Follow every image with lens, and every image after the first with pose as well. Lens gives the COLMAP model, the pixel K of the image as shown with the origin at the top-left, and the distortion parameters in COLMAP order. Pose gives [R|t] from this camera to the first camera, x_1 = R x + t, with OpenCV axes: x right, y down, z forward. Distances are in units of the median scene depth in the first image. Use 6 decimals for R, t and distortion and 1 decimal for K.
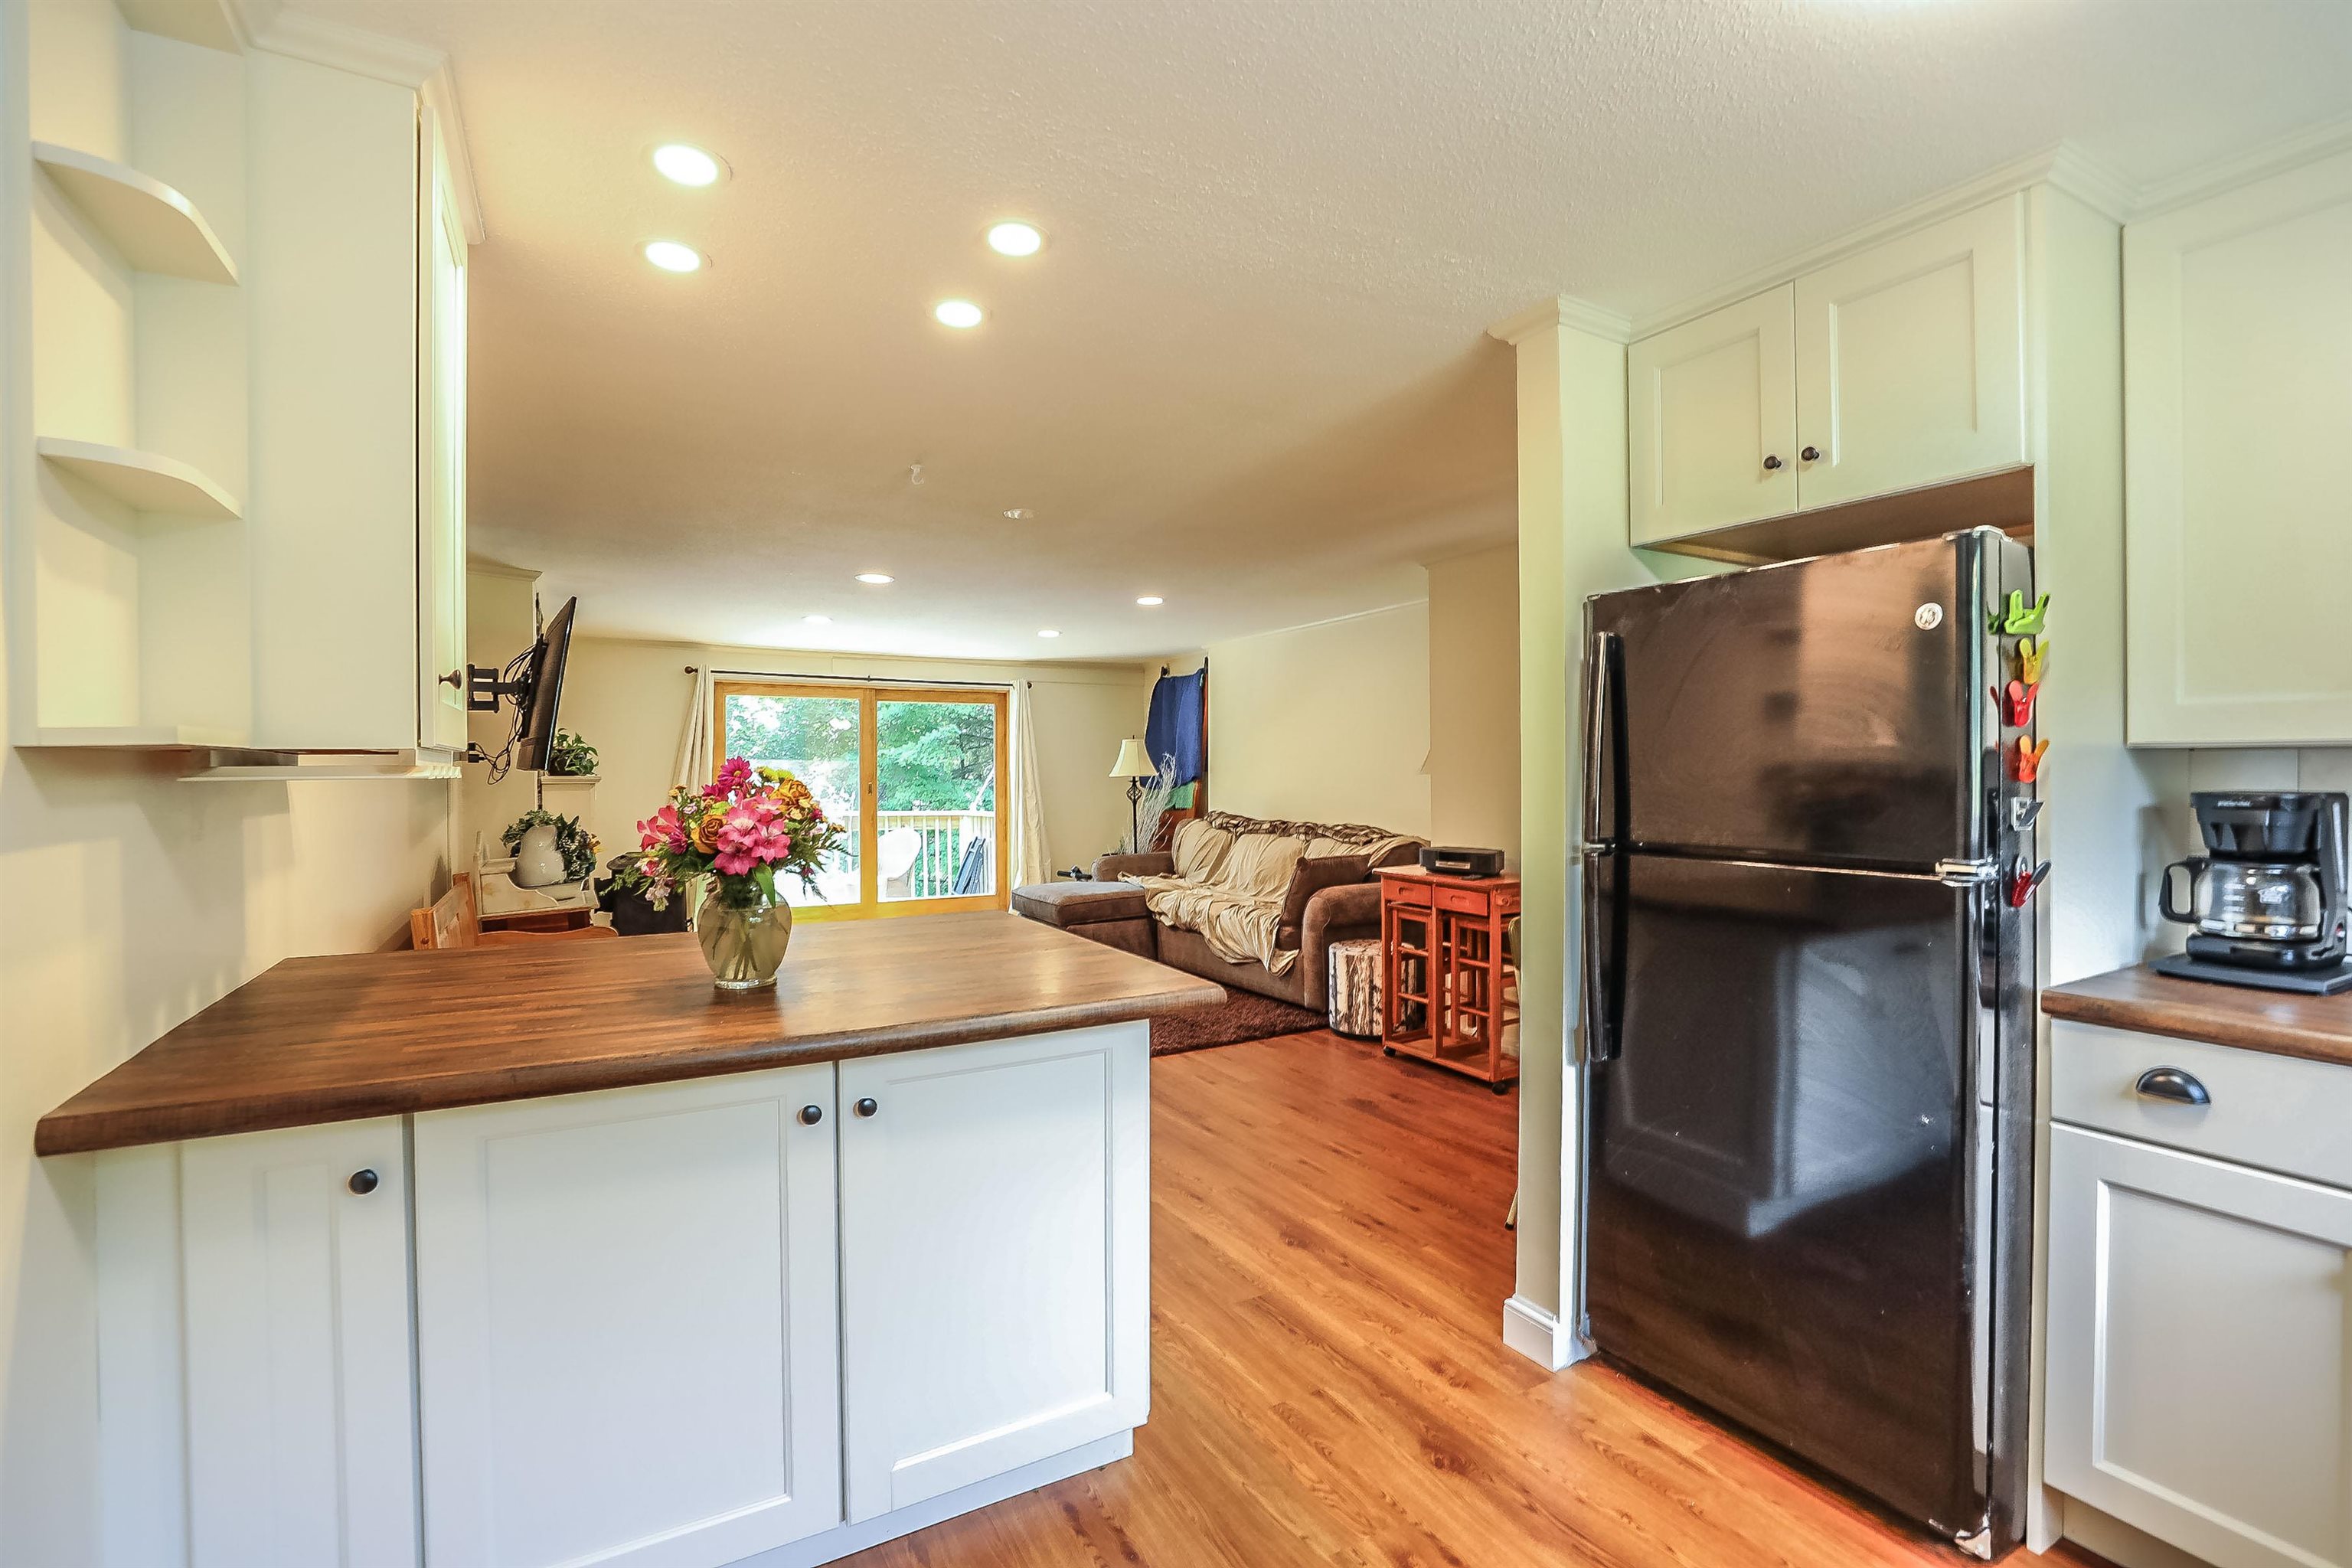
lens RADIAL K [[1068.0, 0, 1180.7], [0, 1068.0, 777.3], [0, 0, 1]] dist [-0.045634, 0.013644]
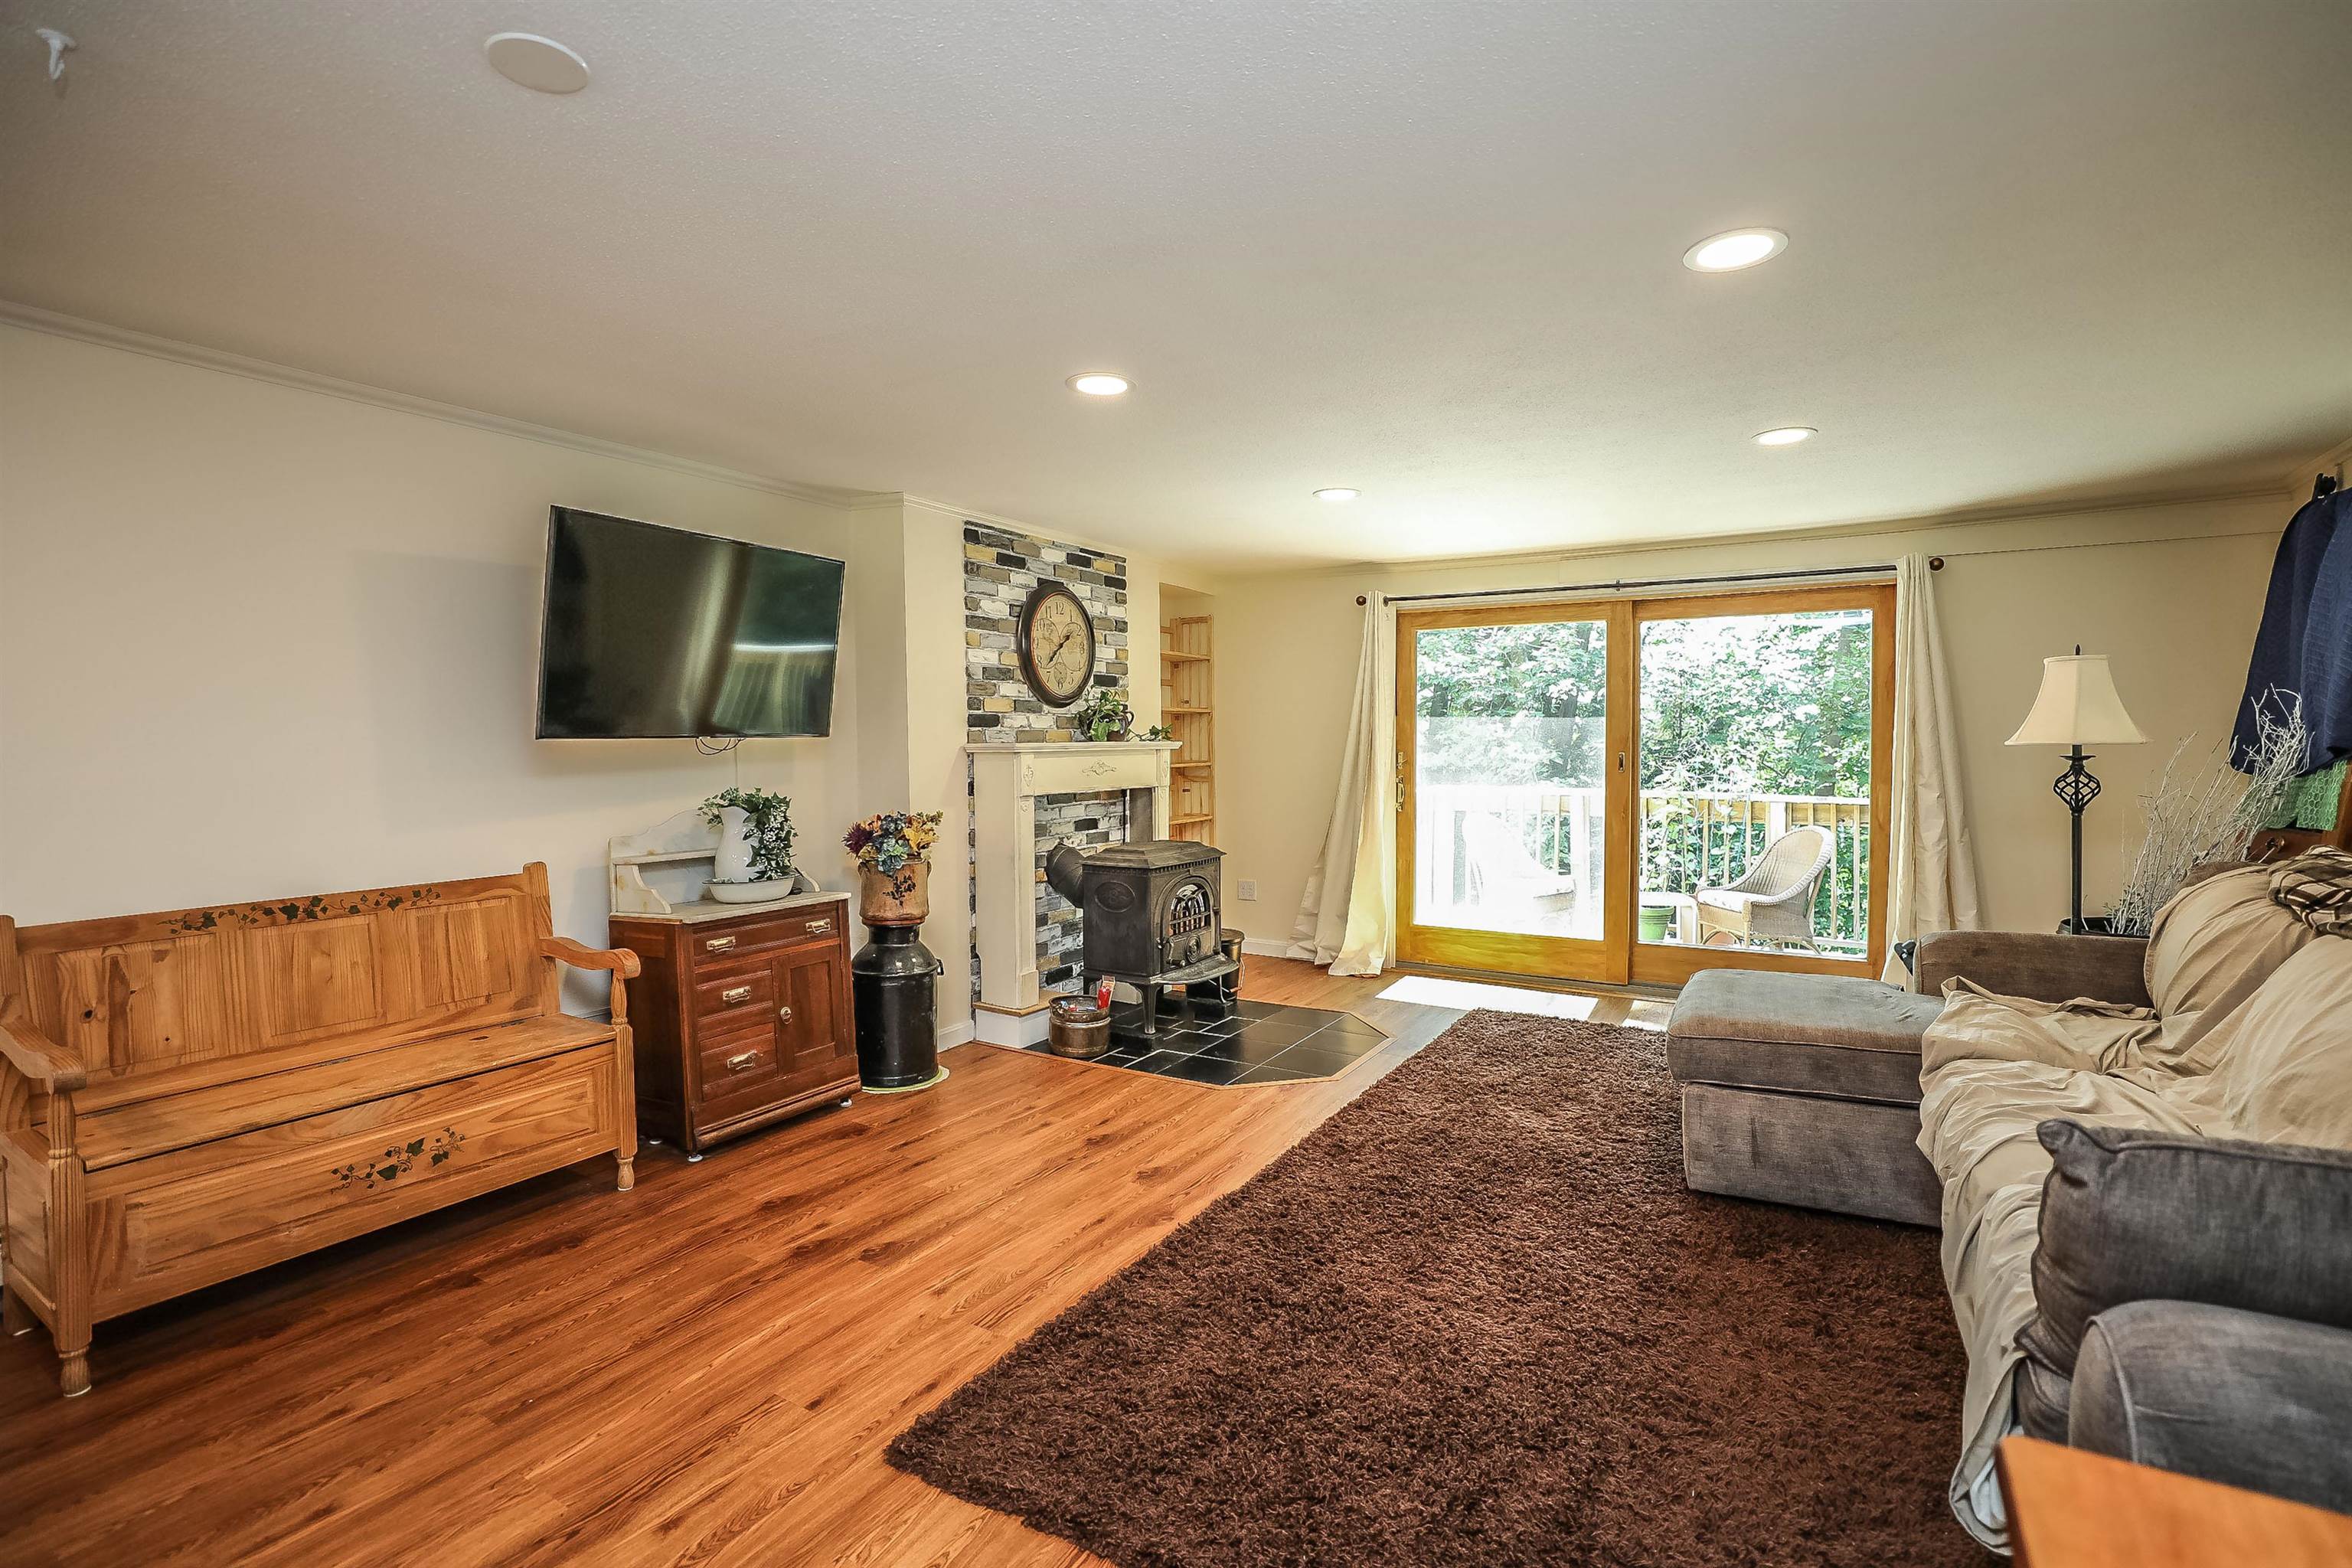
lens RADIAL K [[1085.3, 0, 1180.1], [0, 1085.3, 774.3], [0, 0, 1]] dist [-0.040570, 0.010954]
pose [[0.483111, 0.029614, -0.875058, 0.214906], [-0.000830, 0.999443, 0.033365, -0.004949], [0.875559, -0.015393, 0.482866, 0.722578]]
